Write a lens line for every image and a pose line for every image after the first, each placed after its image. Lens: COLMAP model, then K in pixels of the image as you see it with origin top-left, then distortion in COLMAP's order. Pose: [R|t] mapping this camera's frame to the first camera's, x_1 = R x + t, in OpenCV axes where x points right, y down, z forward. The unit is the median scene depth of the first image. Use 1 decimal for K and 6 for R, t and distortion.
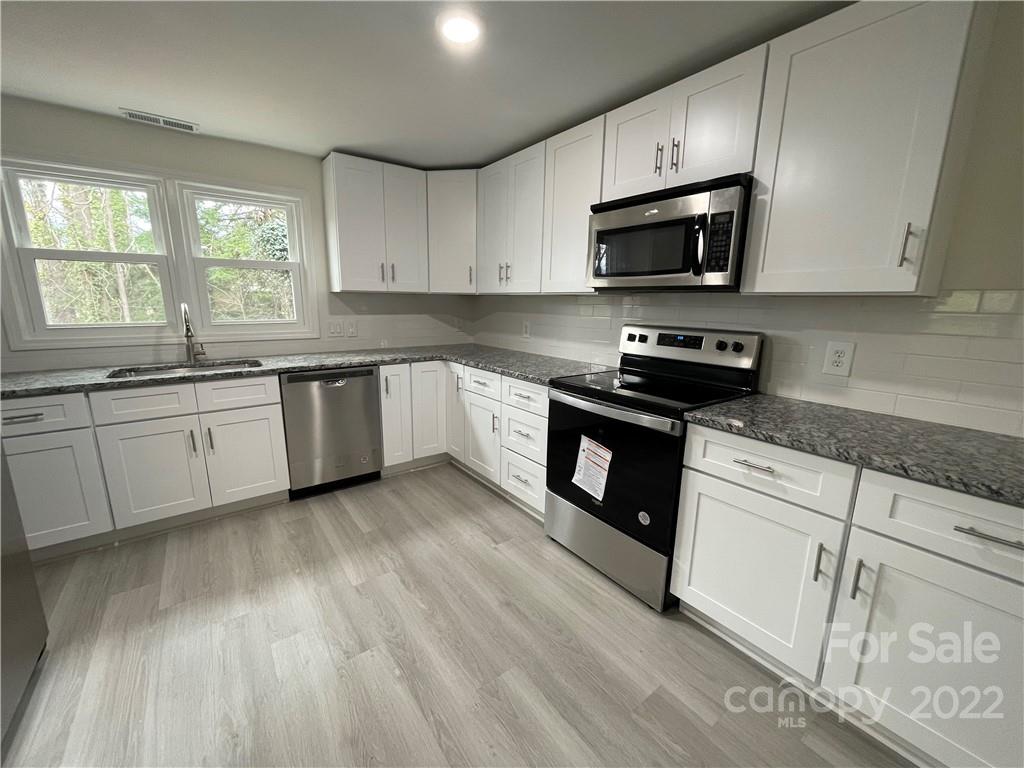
lens RADIAL K [[415.9, 0, 506.1], [0, 415.9, 385.9], [0, 0, 1]] dist [-0.006796, -0.000415]
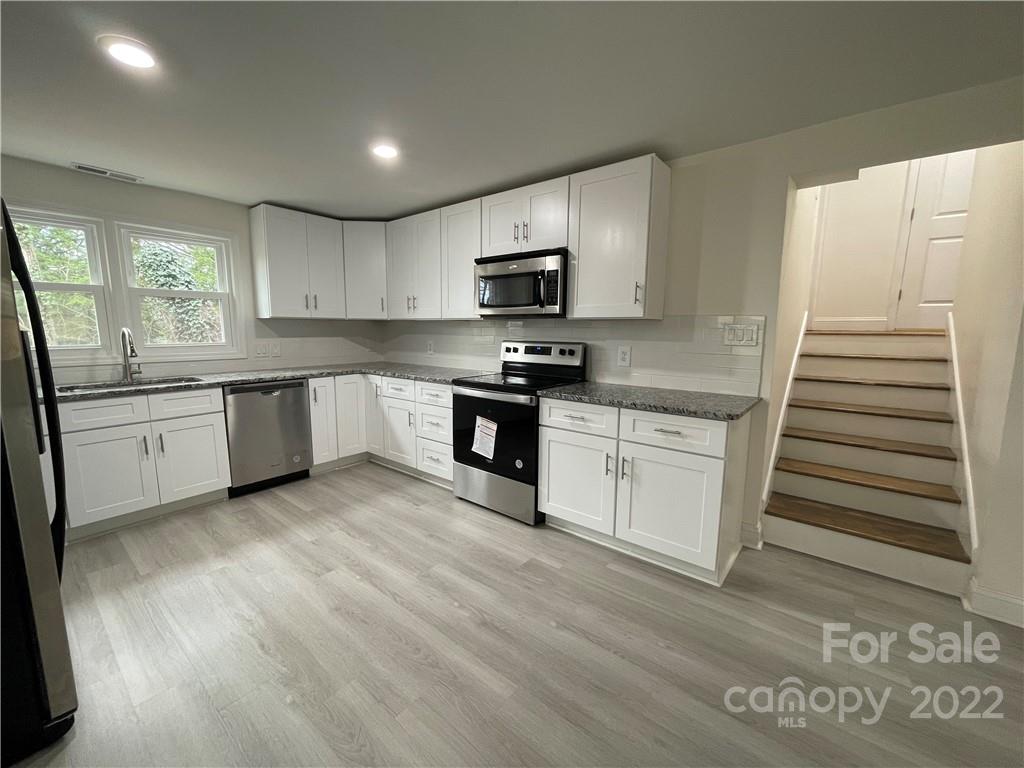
lens RADIAL K [[415.9, 0, 512.2], [0, 415.9, 386.7], [0, 0, 1]] dist [-0.006796, -0.000415]
pose [[0.965907, -0.042444, 0.255388, -0.055141], [0.057730, 0.996943, -0.052656, 0.089190], [-0.252372, 0.065604, 0.965404, -0.380873]]
